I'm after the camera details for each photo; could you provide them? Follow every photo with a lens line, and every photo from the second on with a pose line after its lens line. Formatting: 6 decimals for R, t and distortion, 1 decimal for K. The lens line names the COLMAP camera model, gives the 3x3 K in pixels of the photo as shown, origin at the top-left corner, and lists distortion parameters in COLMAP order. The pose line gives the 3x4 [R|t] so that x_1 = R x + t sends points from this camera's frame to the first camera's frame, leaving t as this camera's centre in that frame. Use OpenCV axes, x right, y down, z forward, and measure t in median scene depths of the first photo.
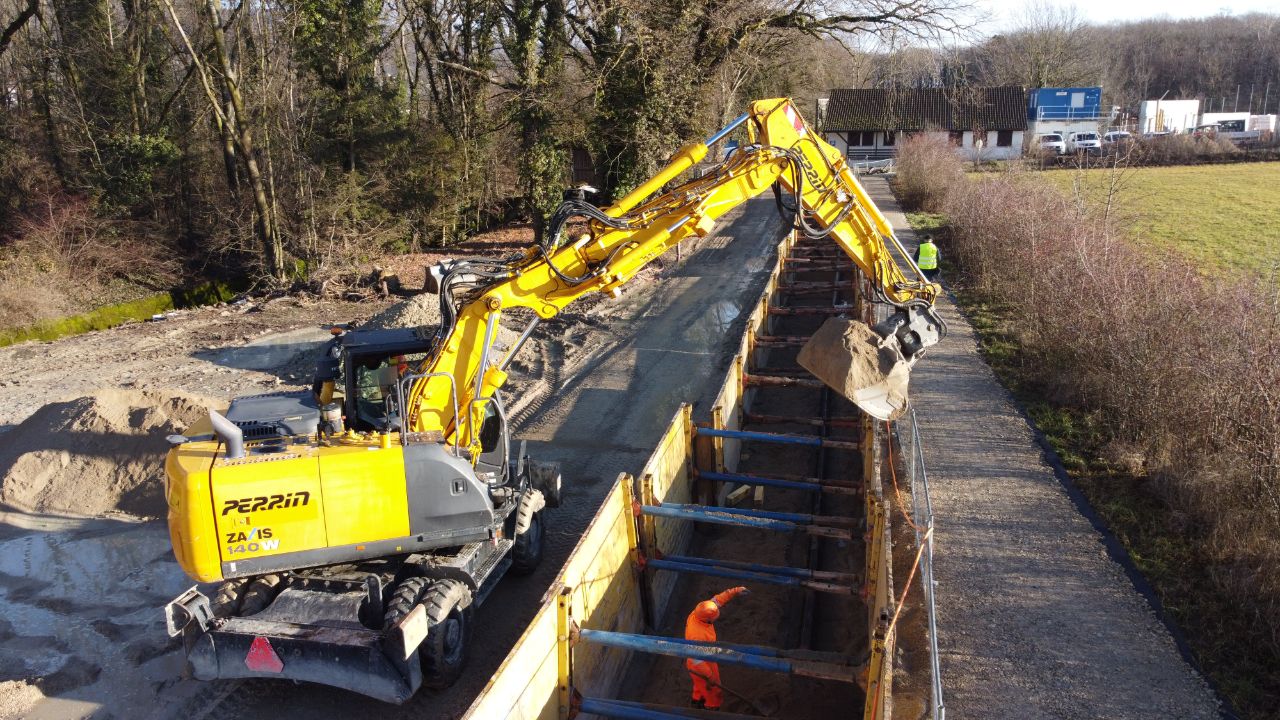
lens RADIAL K [[897.0, 0, 638.5], [0, 897.0, 363.8], [0, 0, 1]] dist [0.007945, 0.002246]
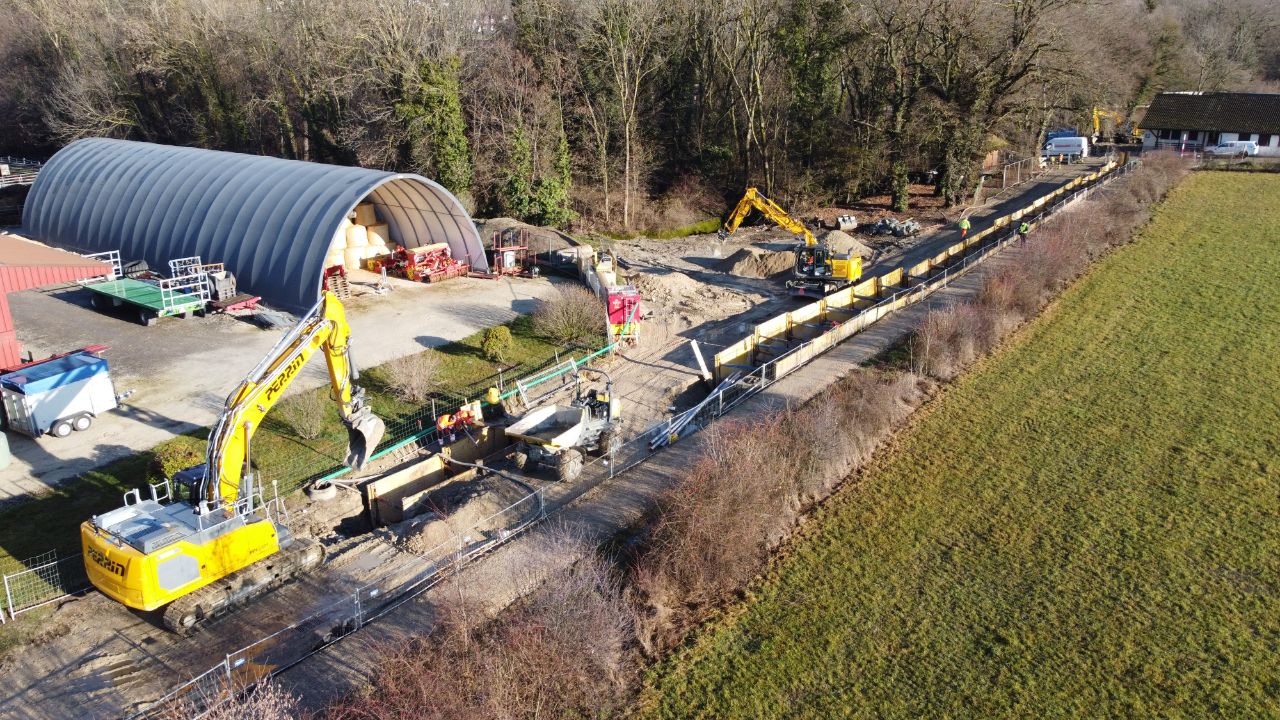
lens RADIAL K [[897.0, 0, 635.6], [0, 897.0, 361.5], [0, 0, 1]] dist [0.007945, 0.002246]
pose [[0.898509, 0.134940, -0.417698, 0.293495], [-0.099245, 0.989386, 0.106143, 0.063862], [0.427588, -0.053916, 0.902364, -1.242441]]
